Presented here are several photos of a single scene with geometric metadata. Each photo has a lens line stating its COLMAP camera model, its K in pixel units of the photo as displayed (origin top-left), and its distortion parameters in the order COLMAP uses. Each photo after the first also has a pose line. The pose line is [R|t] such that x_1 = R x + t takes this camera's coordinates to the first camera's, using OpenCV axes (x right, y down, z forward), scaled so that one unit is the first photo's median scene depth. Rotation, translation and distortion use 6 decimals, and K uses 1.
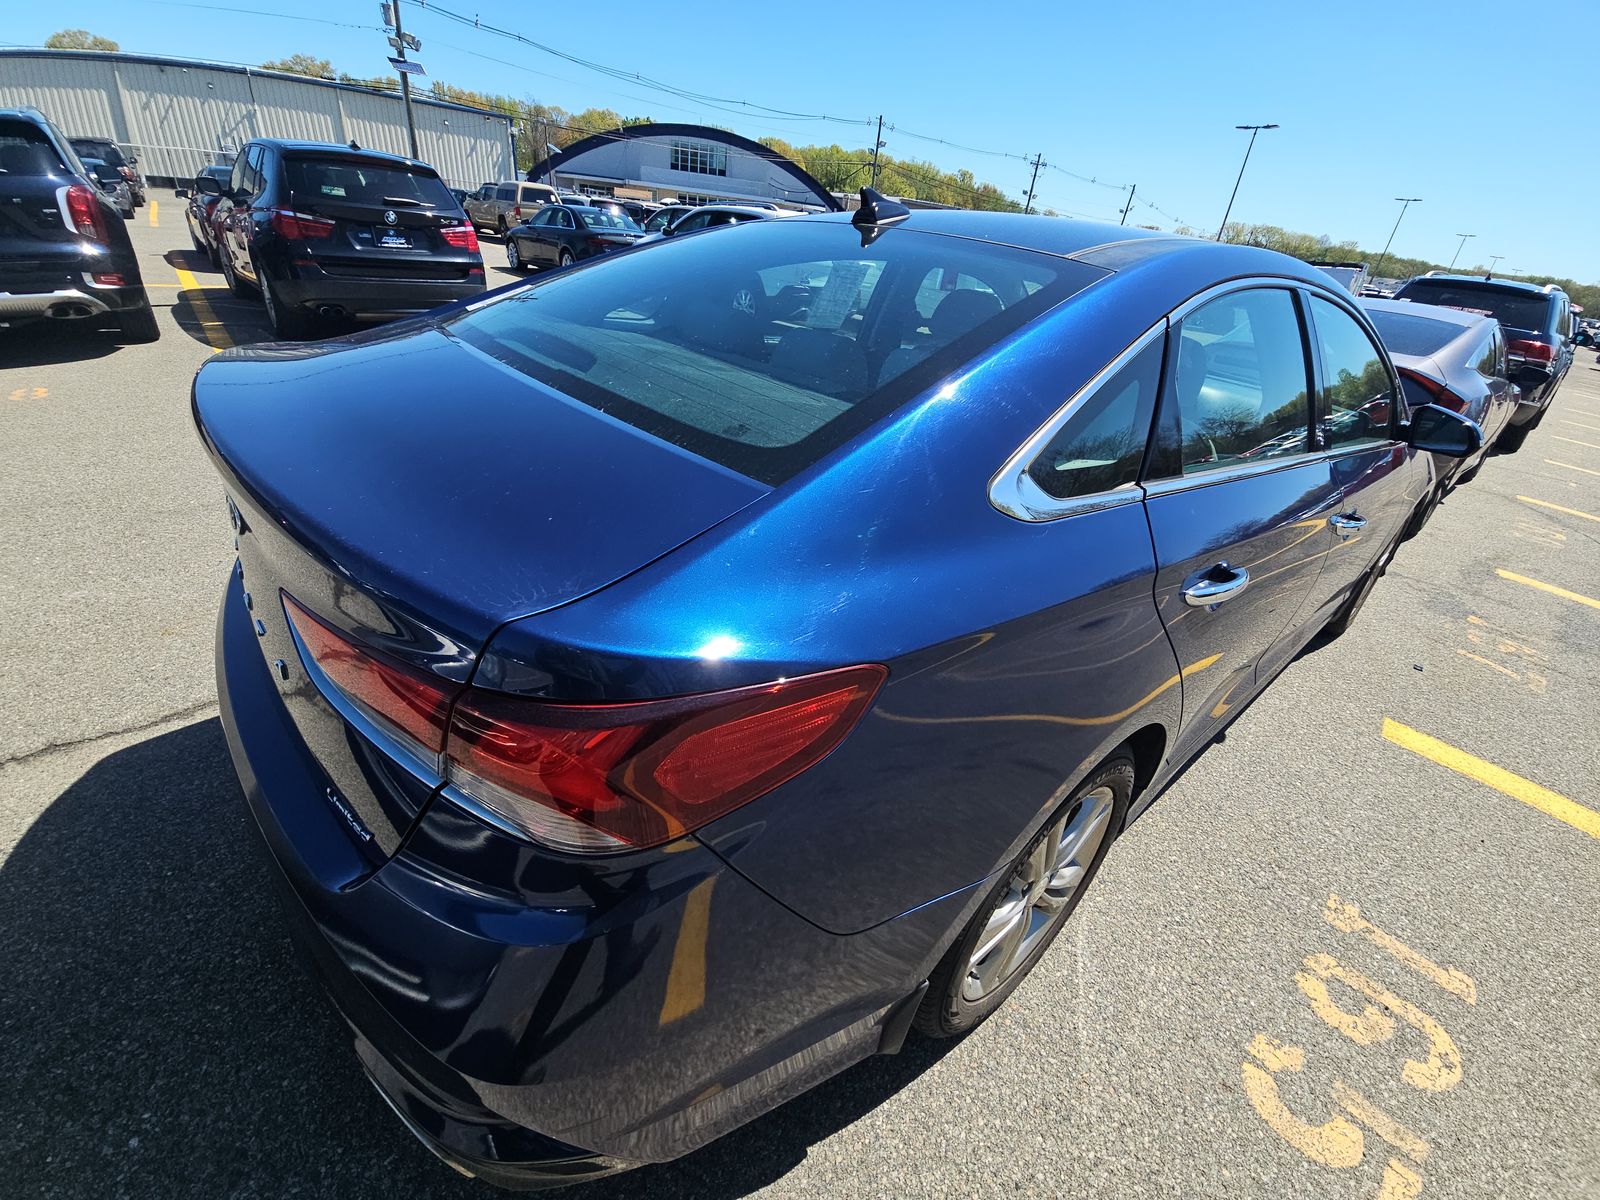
lens RADIAL K [[634.3, 0, 801.3], [0, 634.3, 570.2], [0, 0, 1]] dist [0.012132, -0.015969]
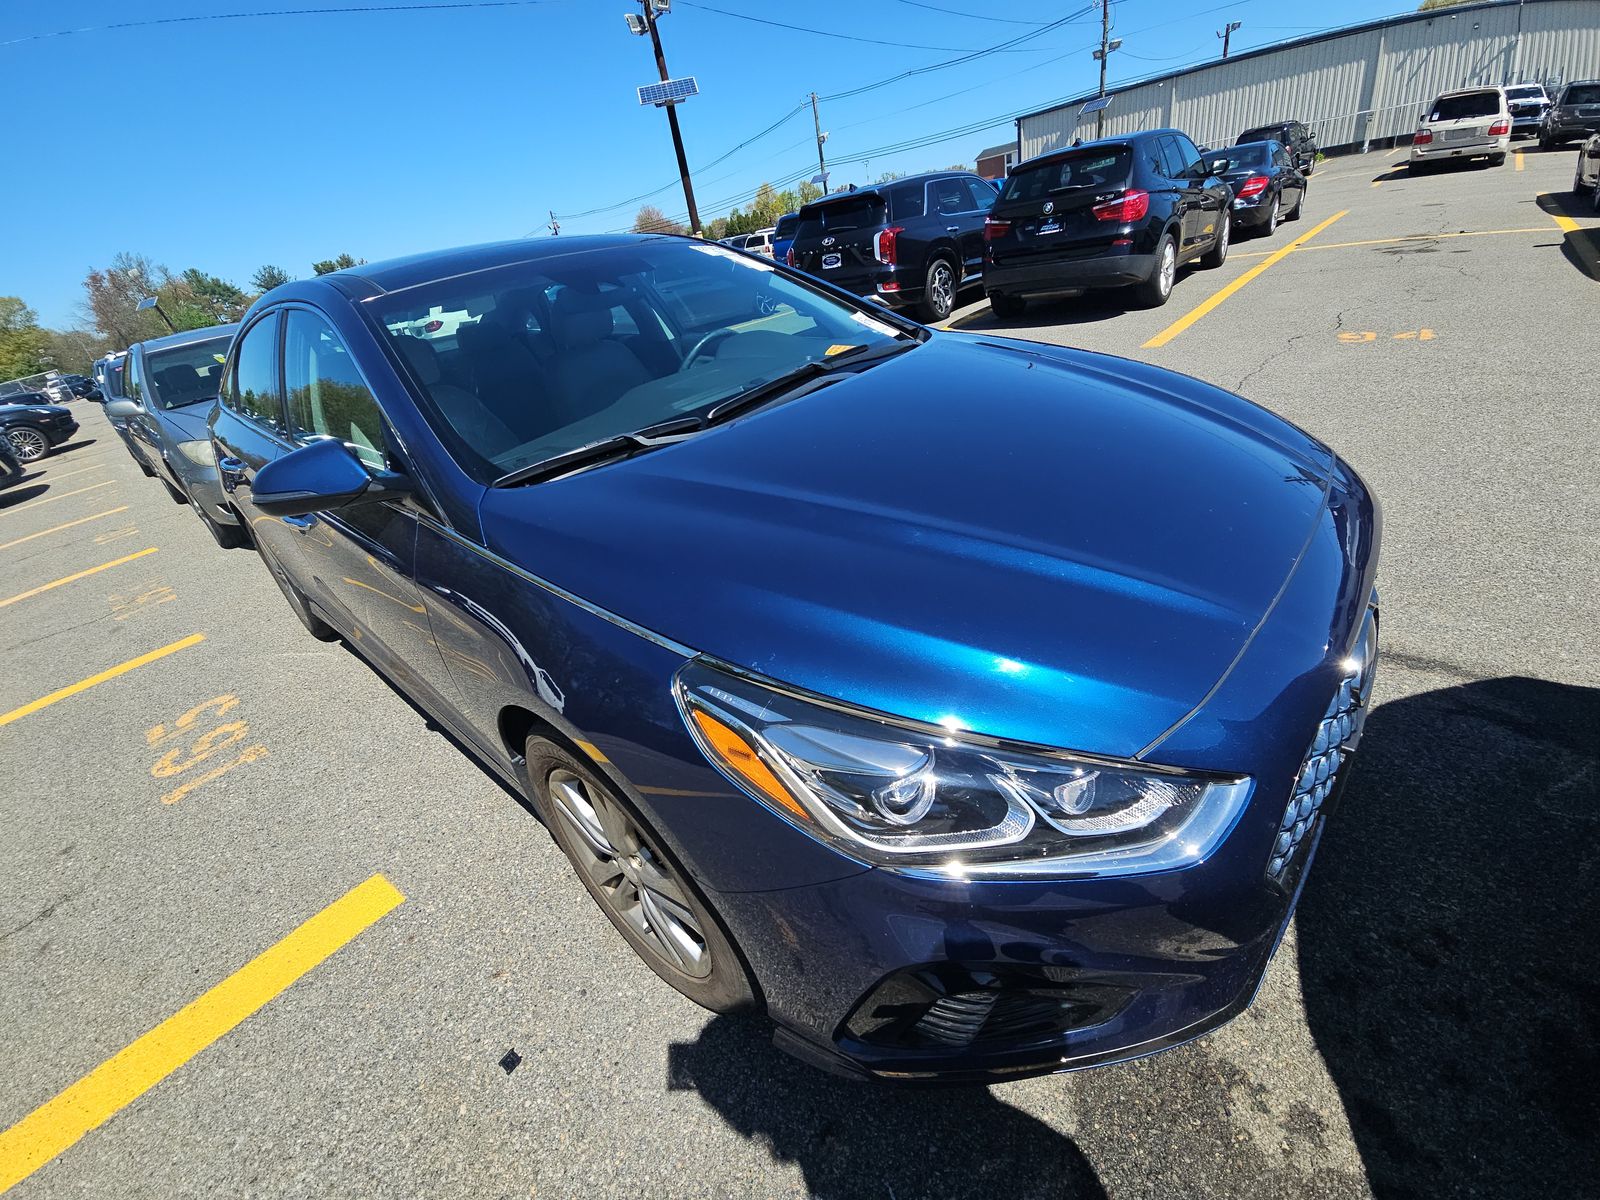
lens RADIAL K [[634.3, 0, 801.3], [0, 634.3, 570.2], [0, 0, 1]] dist [0.012132, -0.015969]
pose [[0.160578, 0.345864, -0.924442, 2.440006], [-0.294125, 0.910813, 0.289674, -0.677373], [0.942181, 0.225386, 0.247984, 1.868047]]
